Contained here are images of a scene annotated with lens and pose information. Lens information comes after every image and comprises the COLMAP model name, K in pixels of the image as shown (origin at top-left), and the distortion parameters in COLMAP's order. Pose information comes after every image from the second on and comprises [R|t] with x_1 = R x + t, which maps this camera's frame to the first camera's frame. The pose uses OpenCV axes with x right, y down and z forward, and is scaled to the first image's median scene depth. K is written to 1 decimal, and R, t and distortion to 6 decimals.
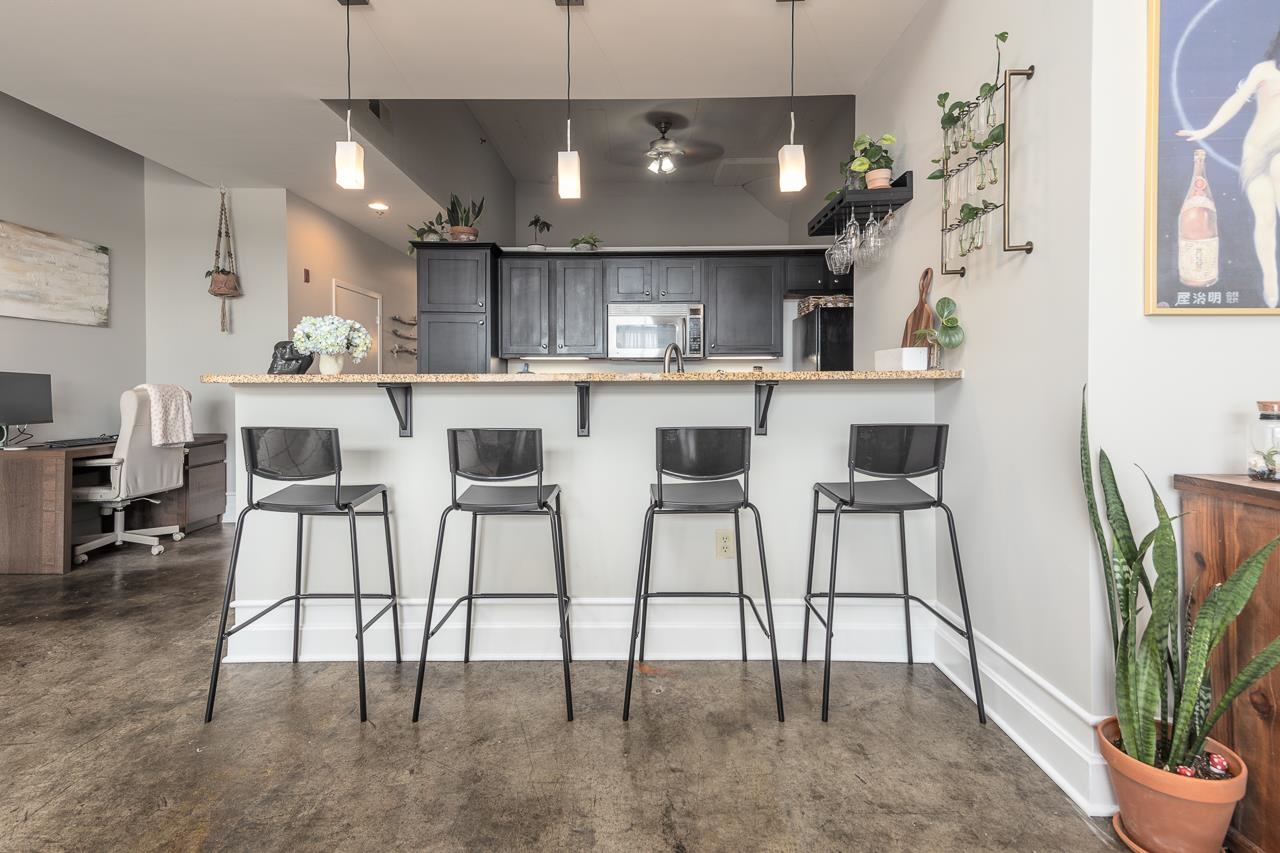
lens RADIAL K [[617.8, 0, 639.1], [0, 617.8, 387.2], [0, 0, 1]] dist [0.045046, -0.020076]
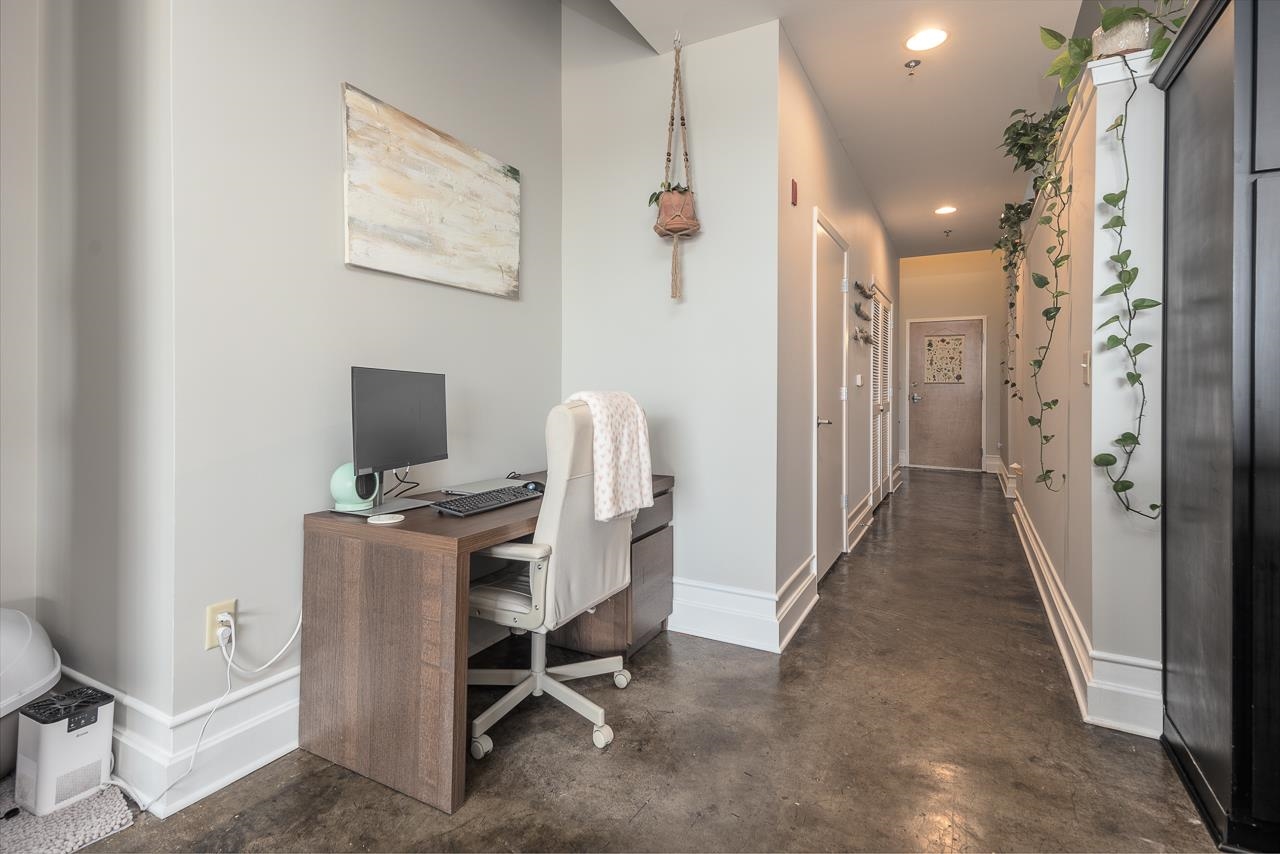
lens RADIAL K [[610.0, 0, 634.8], [0, 610.0, 390.8], [0, 0, 1]] dist [0.043977, -0.020172]
pose [[0.883903, 0.002428, -0.467664, -0.521734], [-0.003067, 0.999995, -0.000607, -0.005451], [0.467660, 0.001971, 0.883906, 0.593705]]
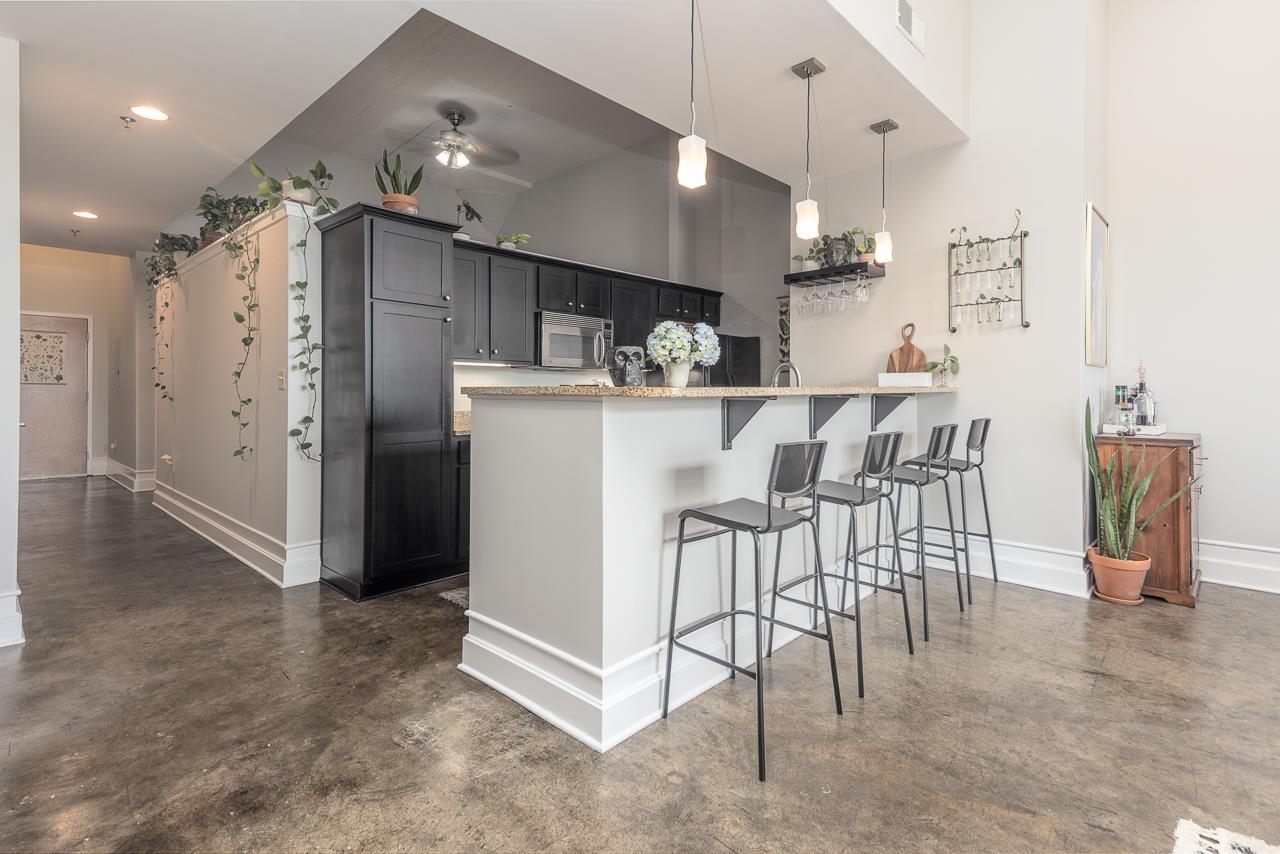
lens RADIAL K [[610.0, 0, 634.8], [0, 610.0, 390.8], [0, 0, 1]] dist [0.043977, -0.020172]
pose [[0.680905, 0.003093, 0.732365, -0.731668], [-0.000094, 0.999991, -0.004135, -0.006443], [-0.732372, 0.002747, 0.680900, 0.272845]]
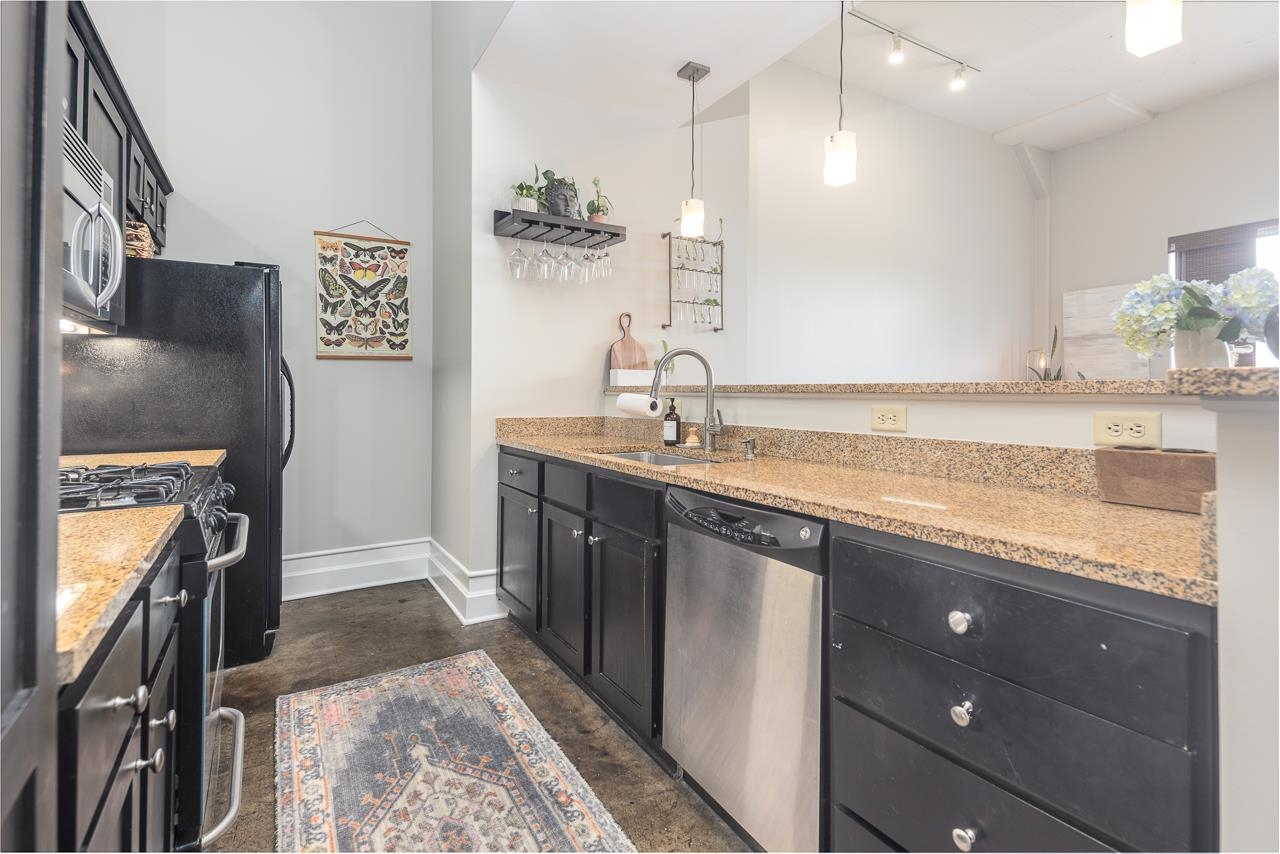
lens RADIAL K [[610.0, 0, 634.8], [0, 610.0, 390.8], [0, 0, 1]] dist [0.043977, -0.020172]
pose [[-0.527656, 0.011191, 0.849385, -0.424029], [-0.002728, 0.999886, -0.014869, 0.000854], [-0.849454, -0.010163, -0.527565, 1.044234]]
